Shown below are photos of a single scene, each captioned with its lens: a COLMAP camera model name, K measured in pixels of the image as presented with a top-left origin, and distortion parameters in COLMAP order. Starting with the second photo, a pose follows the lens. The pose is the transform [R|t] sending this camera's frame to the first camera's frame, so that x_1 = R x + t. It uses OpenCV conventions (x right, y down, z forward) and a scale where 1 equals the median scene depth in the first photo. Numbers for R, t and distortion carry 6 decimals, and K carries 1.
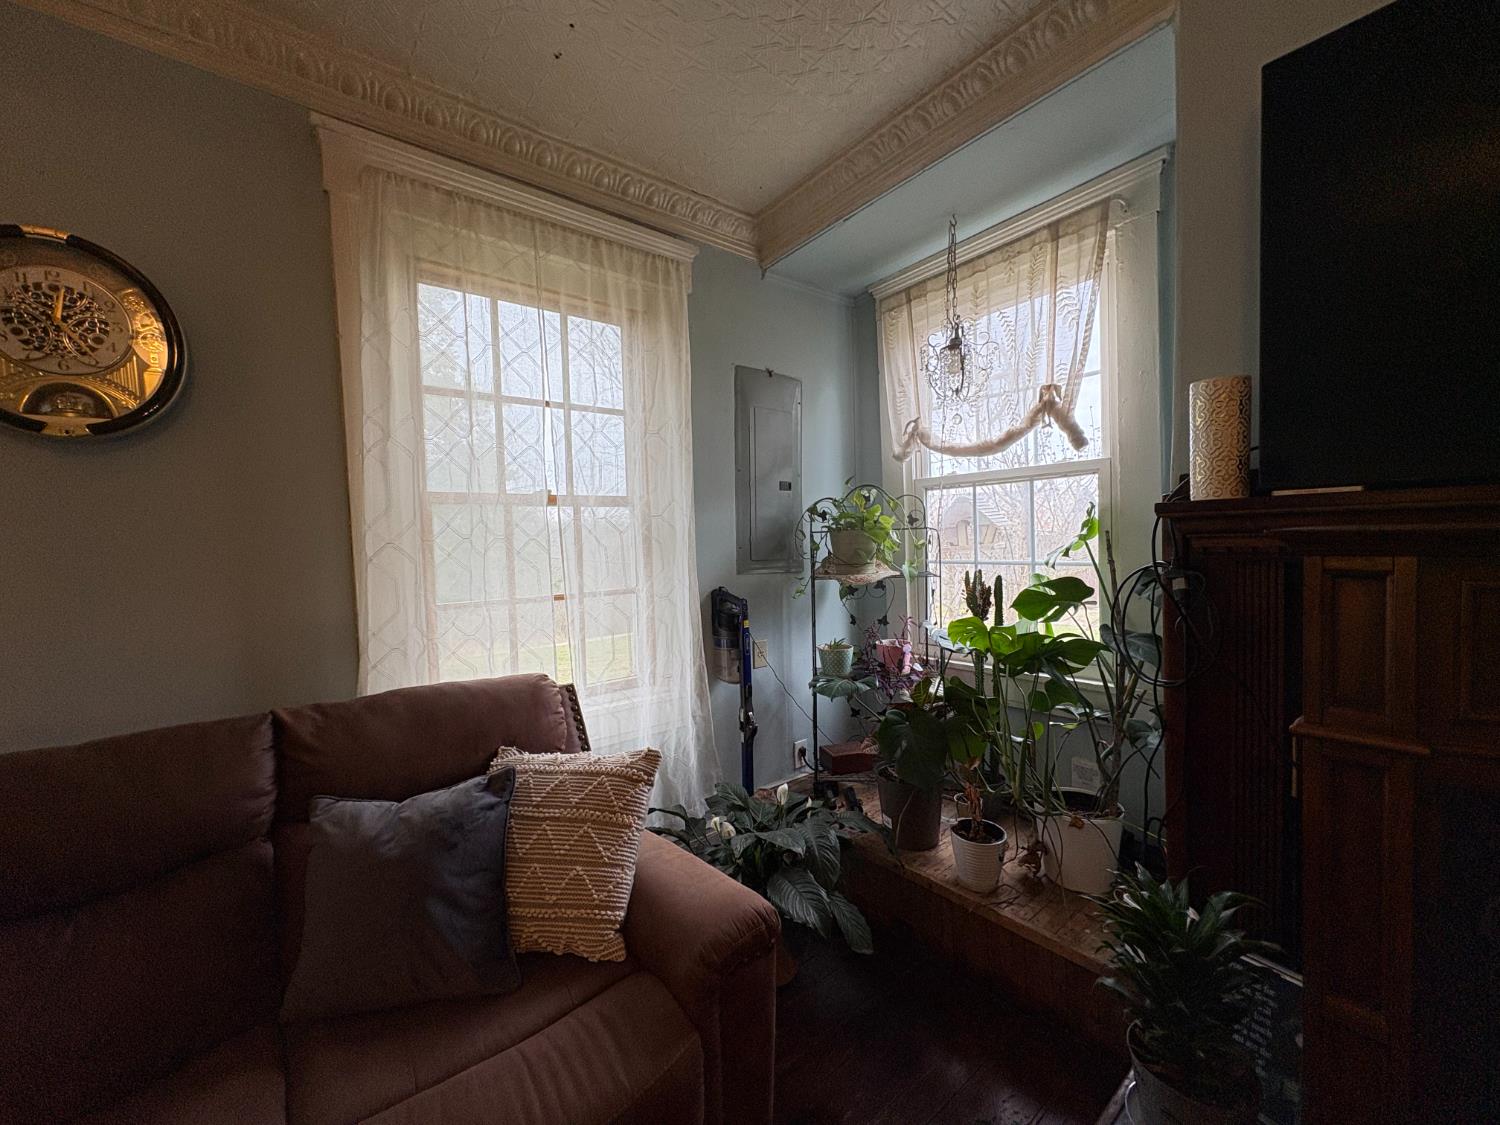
lens RADIAL K [[594.5, 0, 748.4], [0, 594.5, 561.4], [0, 0, 1]] dist [-0.000324, 0.000183]
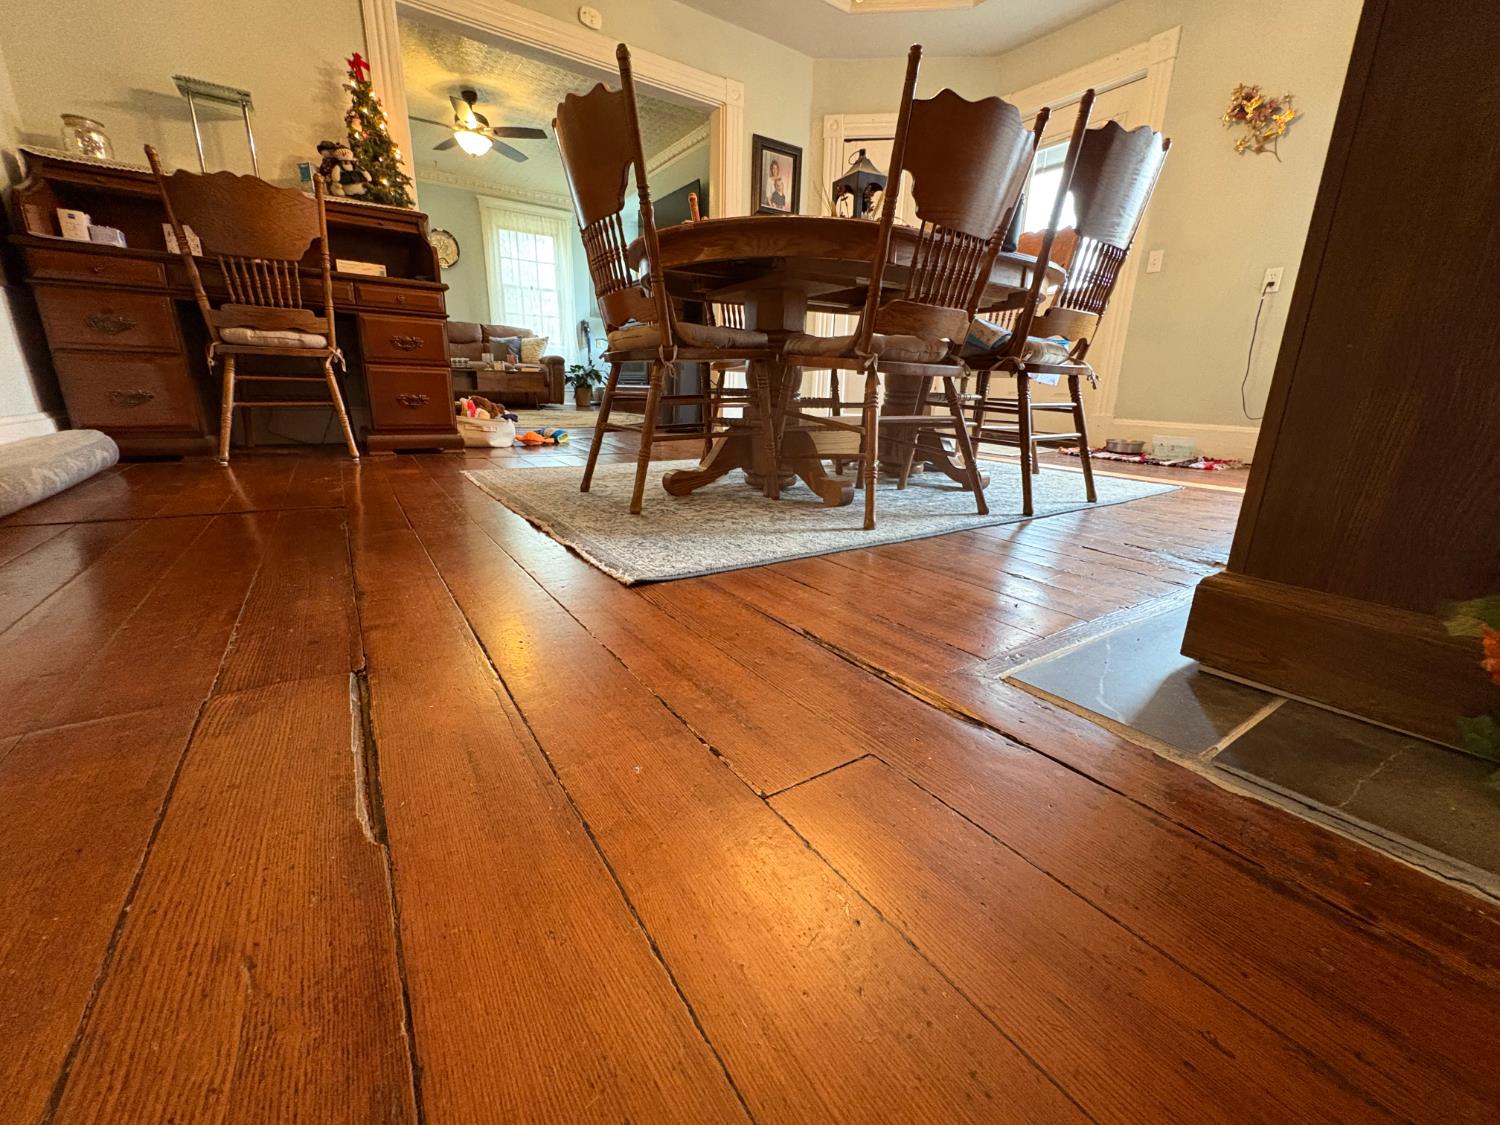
lens RADIAL K [[594.5, 0, 747.0], [0, 594.5, 562.7], [0, 0, 1]] dist [-0.000324, 0.000183]
pose [[0.995210, 0.074542, -0.063254, 1.373405], [-0.056627, 0.966956, 0.248574, 0.557650], [0.079693, -0.243802, 0.966545, -2.938149]]
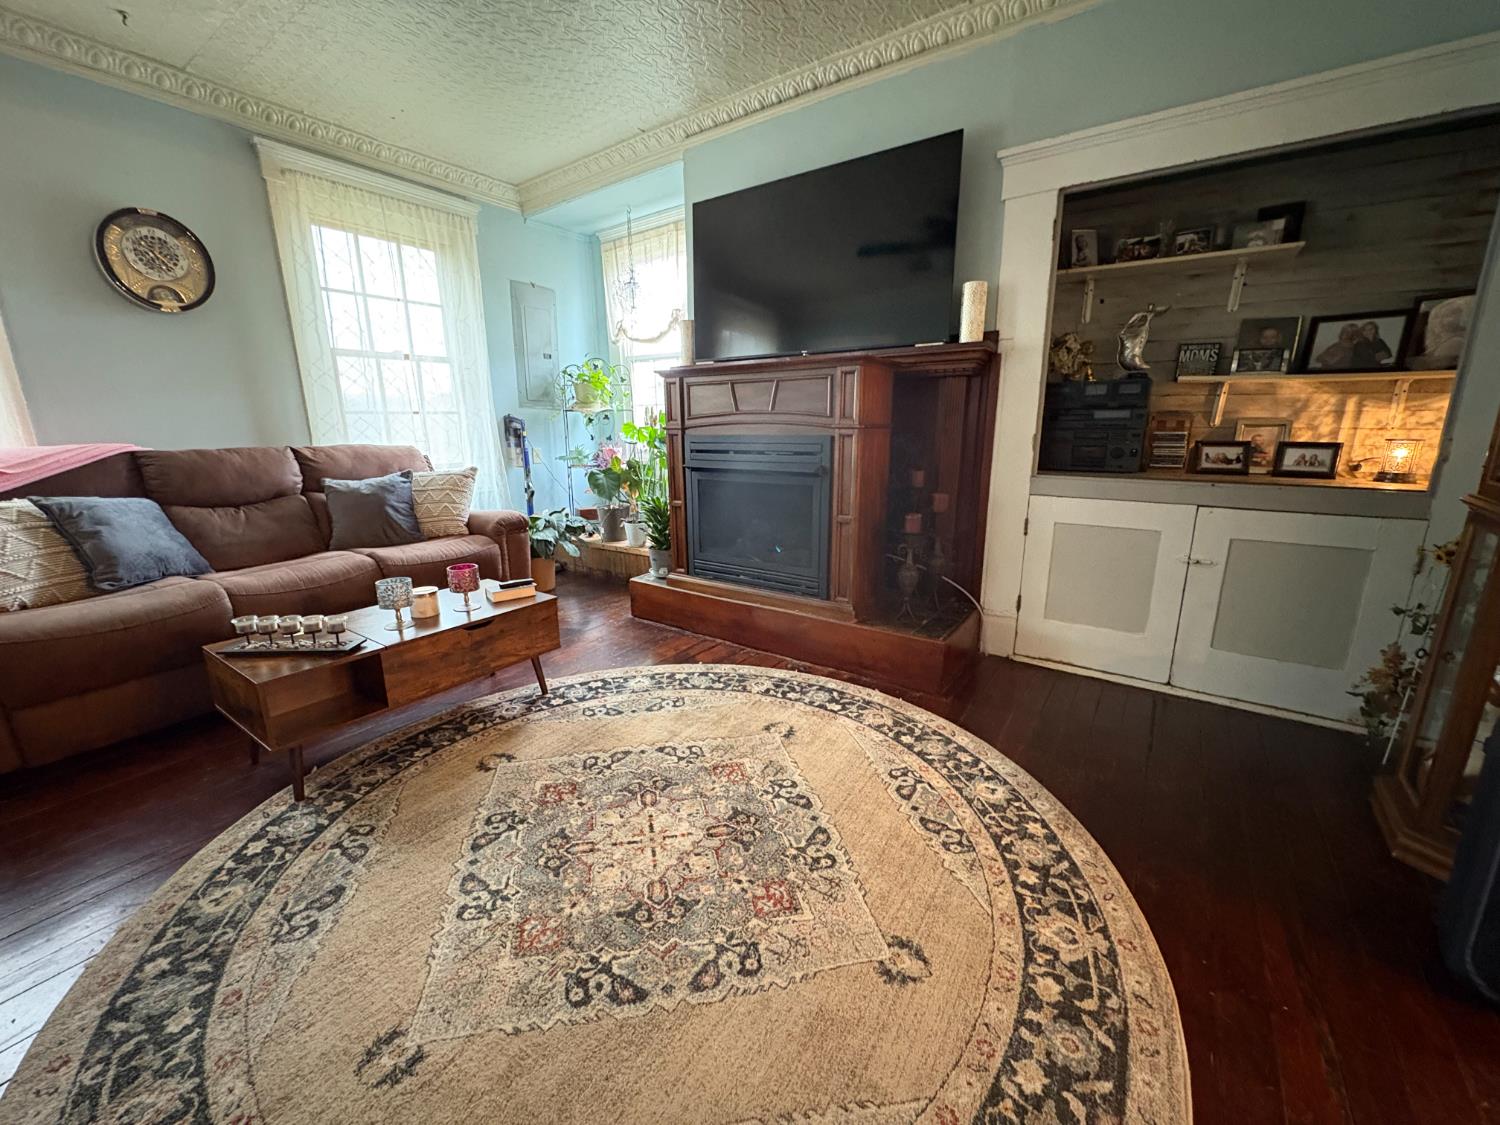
lens RADIAL K [[594.5, 0, 748.7], [0, 594.5, 560.2], [0, 0, 1]] dist [-0.000324, 0.000183]
pose [[0.959303, -0.045727, 0.278653, 0.139444], [-0.006553, 0.982931, 0.183857, 0.157587], [-0.282304, -0.178201, 0.942629, -1.054164]]
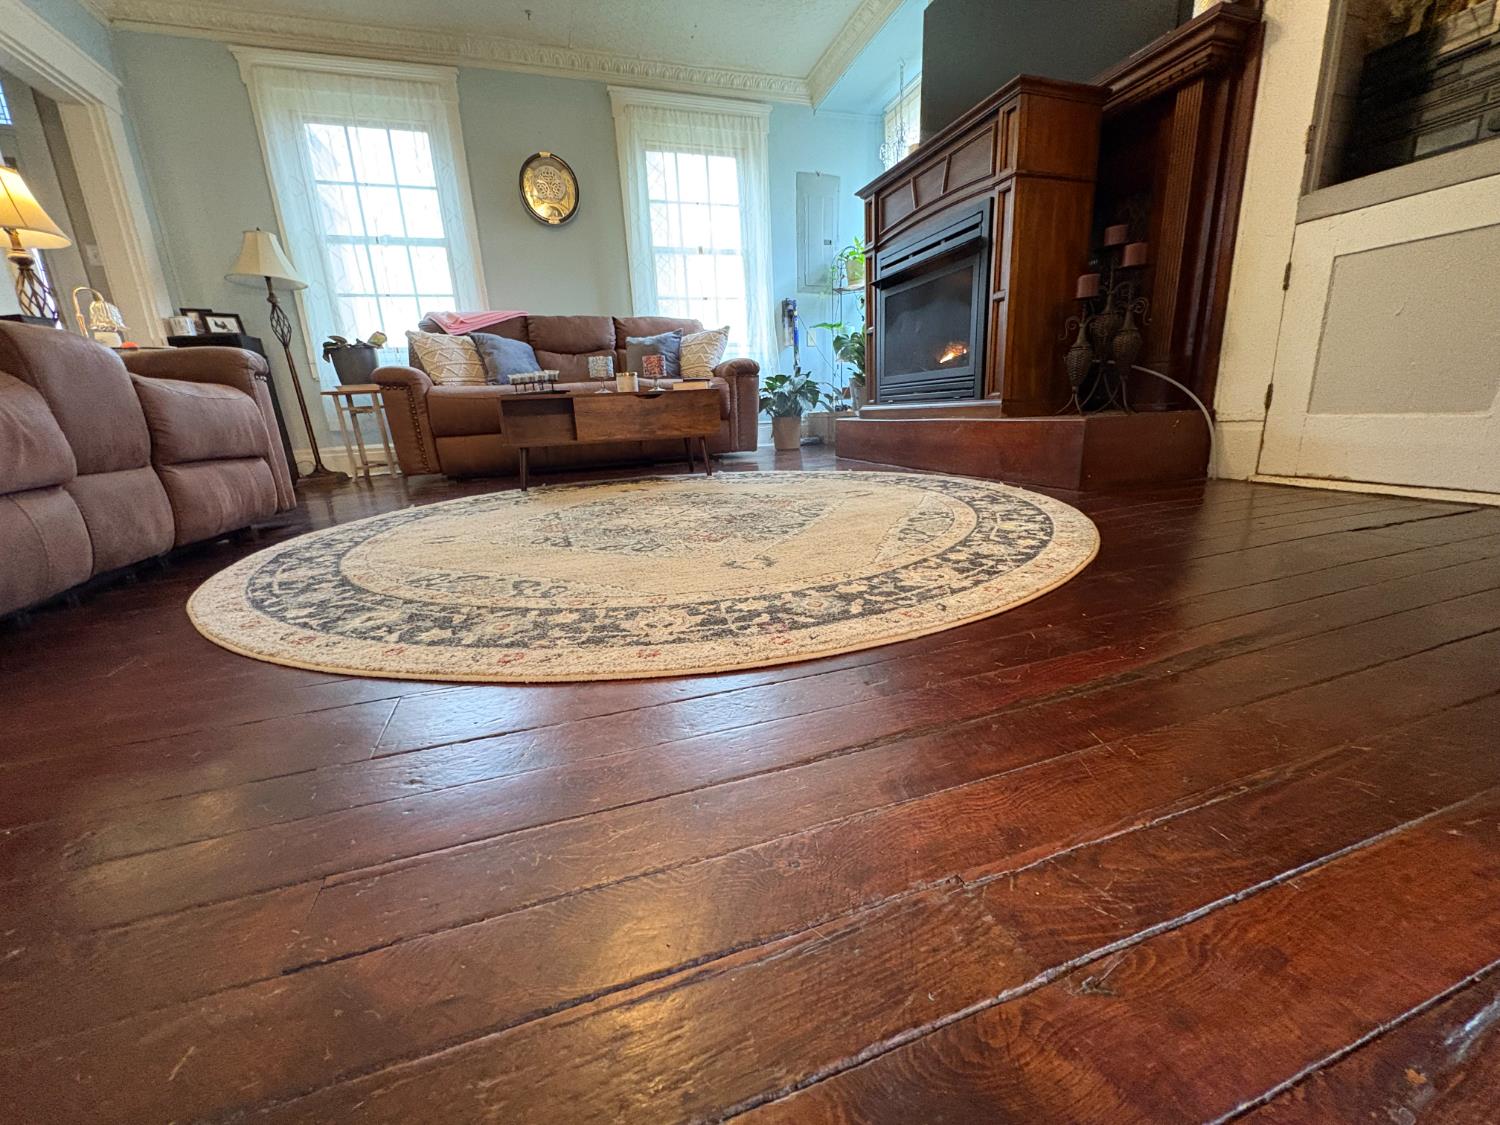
lens RADIAL K [[594.5, 0, 749.5], [0, 594.5, 561.2], [0, 0, 1]] dist [-0.000324, 0.000183]
pose [[0.940171, 0.066811, -0.334089, 0.623742], [0.009600, 0.975000, 0.221996, 0.511801], [0.340569, -0.211922, 0.916025, -1.168450]]
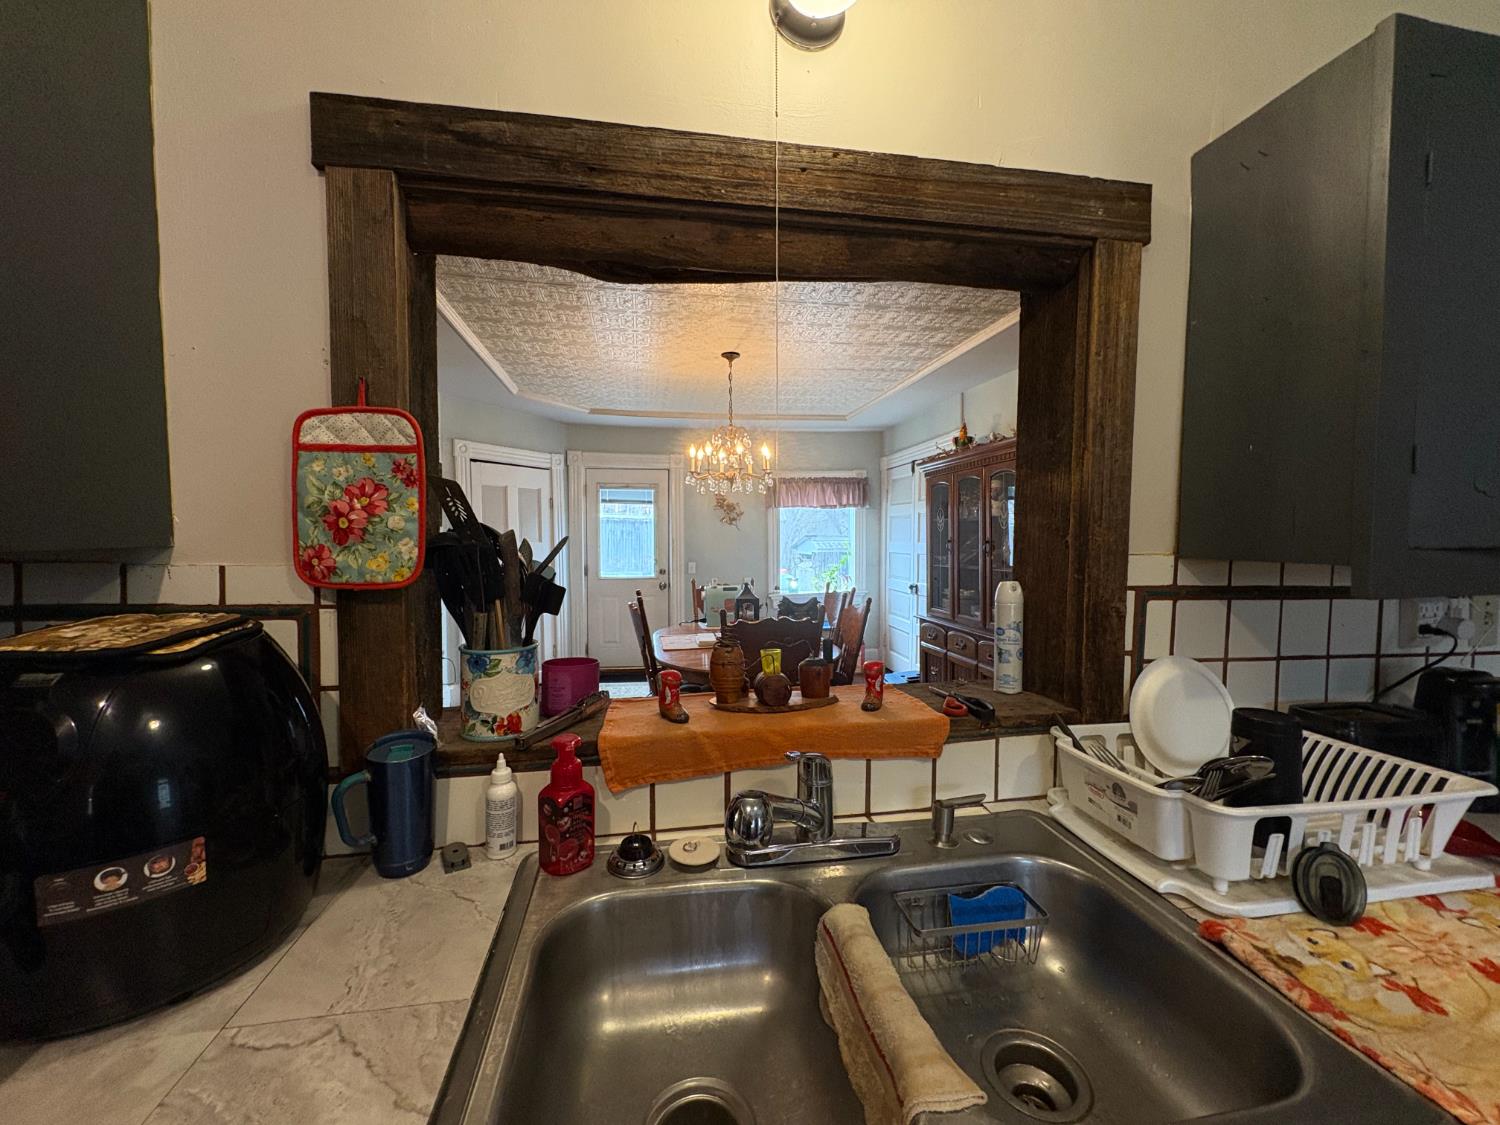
lens RADIAL K [[594.5, 0, 739.9], [0, 594.5, 563.4], [0, 0, 1]] dist [-0.000324, 0.000183]
pose [[0.489205, -0.012316, 0.872082, 0.007411], [0.020722, 0.999782, 0.002495, 0.096002], [-0.871922, 0.016850, 0.489354, -2.678095]]
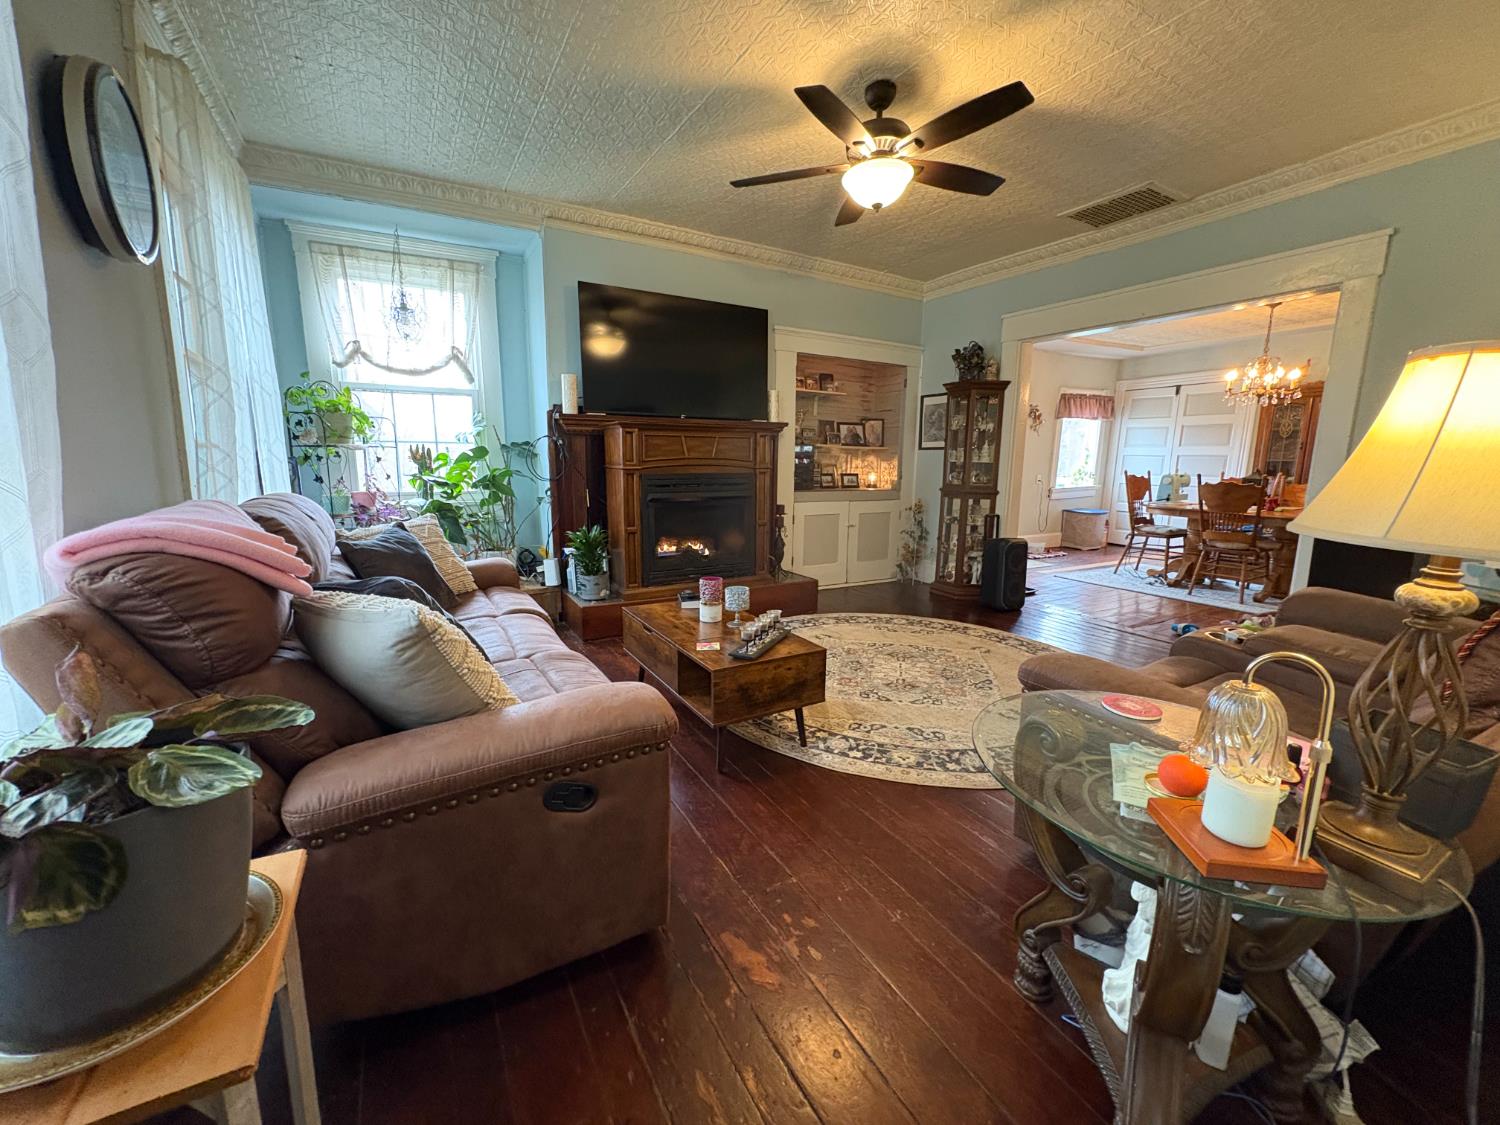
lens RADIAL K [[594.5, 0, 749.9], [0, 594.5, 561.8], [0, 0, 1]] dist [-0.000324, 0.000183]
pose [[0.149587, -0.141435, 0.978581, -1.283643], [0.027072, 0.989931, 0.138937, 0.148280], [-0.988378, 0.005709, 0.151910, -0.230449]]
